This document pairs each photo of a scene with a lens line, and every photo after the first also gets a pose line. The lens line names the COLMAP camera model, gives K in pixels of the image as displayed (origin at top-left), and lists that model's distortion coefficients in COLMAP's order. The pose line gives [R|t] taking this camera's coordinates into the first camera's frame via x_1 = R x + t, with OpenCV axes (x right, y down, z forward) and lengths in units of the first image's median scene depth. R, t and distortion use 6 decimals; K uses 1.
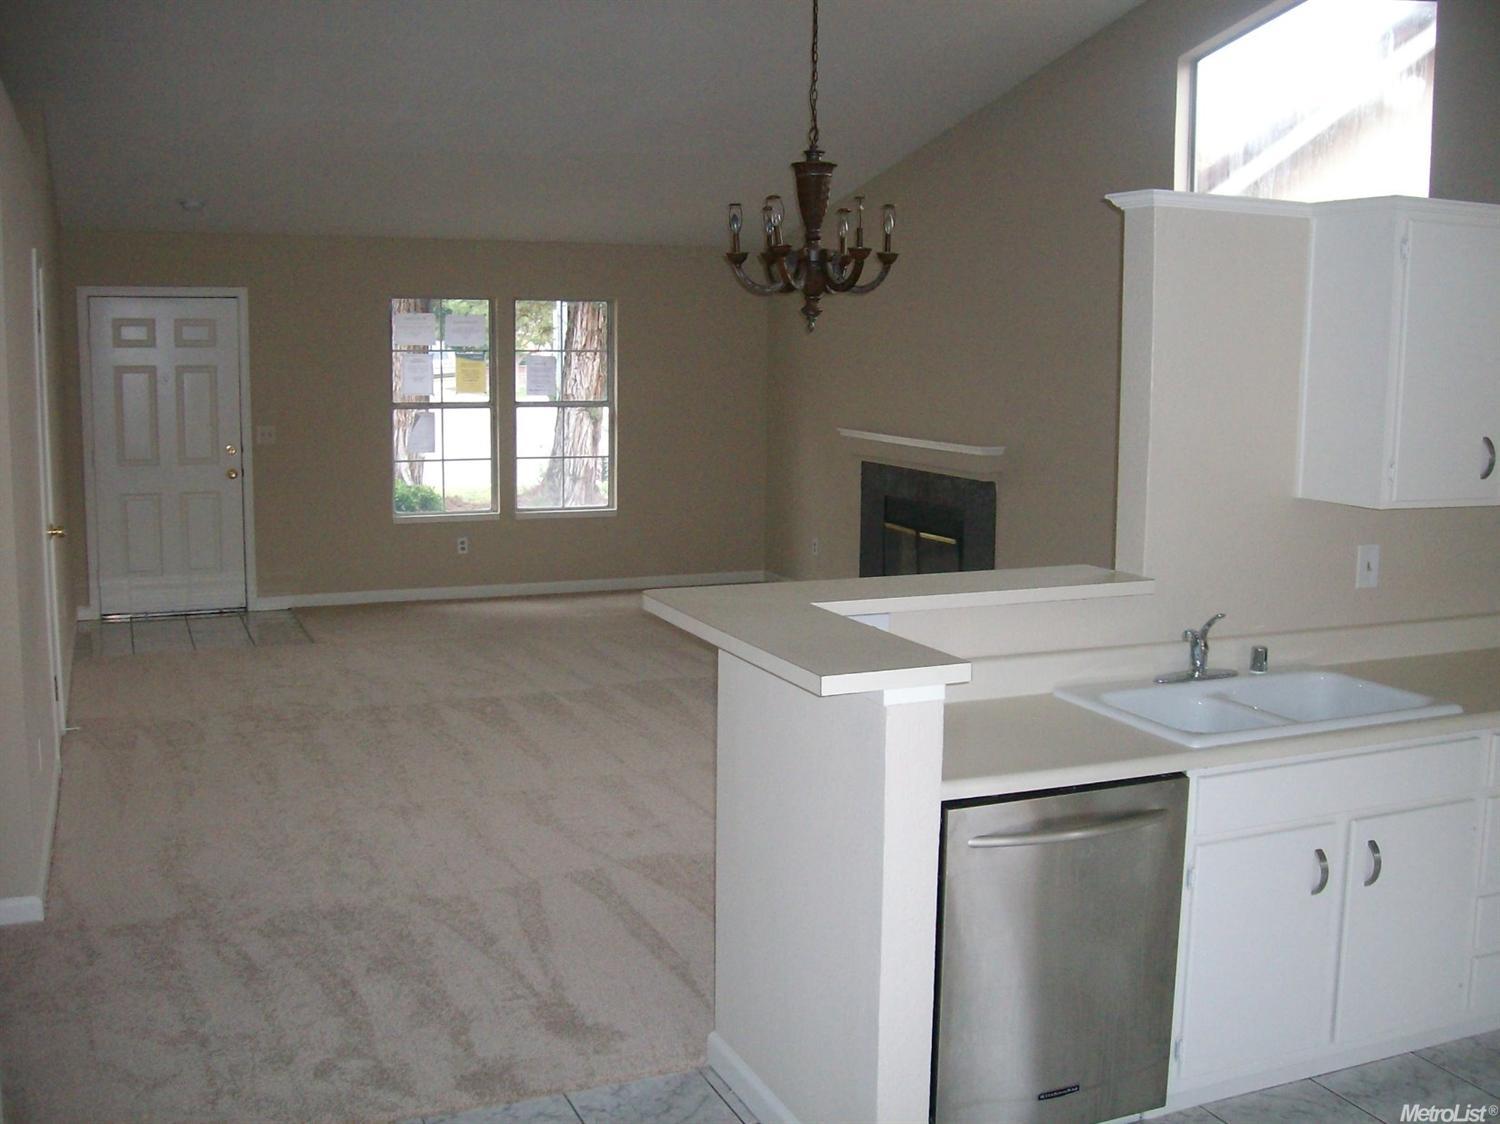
lens RADIAL K [[1554.5, 0, 757.6], [0, 1554.5, 545.1], [0, 0, 1]] dist [-0.155249, 0.133173]
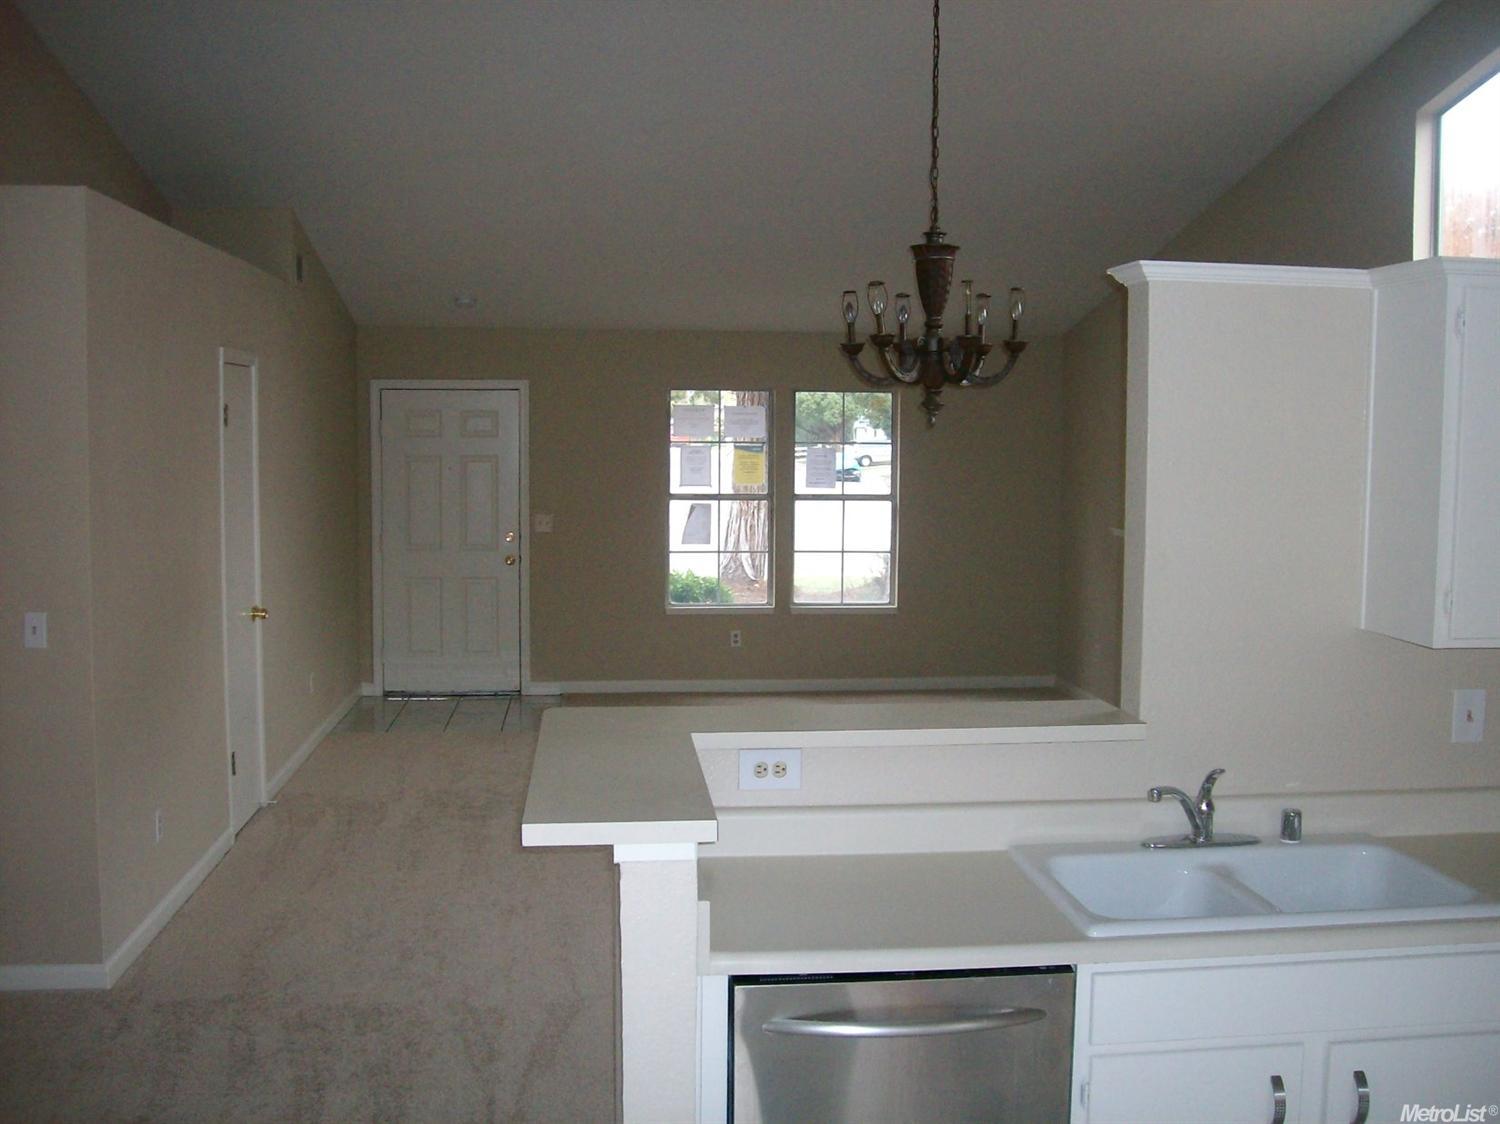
lens RADIAL K [[1554.5, 0, 757.6], [0, 1554.5, 545.1], [0, 0, 1]] dist [-0.155249, 0.133173]
pose [[0.956338, 0.019518, -0.291611, 0.159265], [-0.036002, 0.998036, -0.051270, -0.012771], [0.290038, 0.059531, 0.955162, 0.071225]]
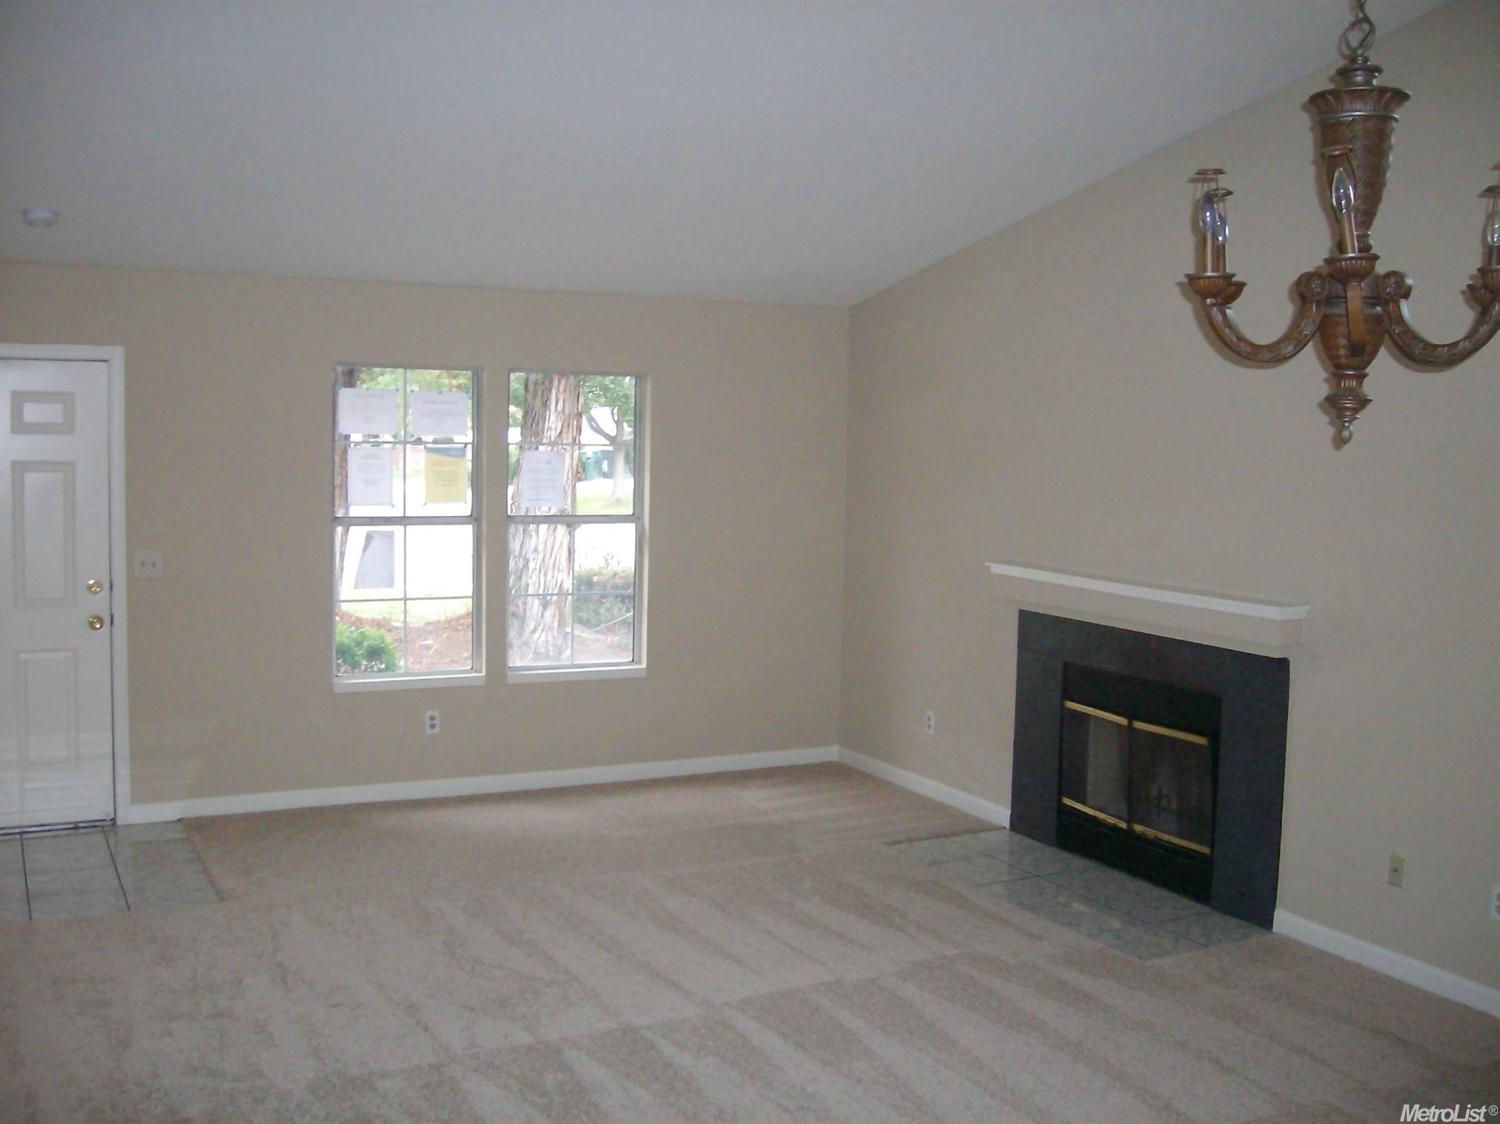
lens RADIAL K [[1554.5, 0, 757.6], [0, 1554.5, 545.1], [0, 0, 1]] dist [-0.155249, 0.133173]
pose [[0.997037, 0.006261, 0.076672, -0.140372], [-0.002311, 0.998671, -0.051489, -0.062688], [-0.076892, 0.051159, 0.995726, 0.417915]]
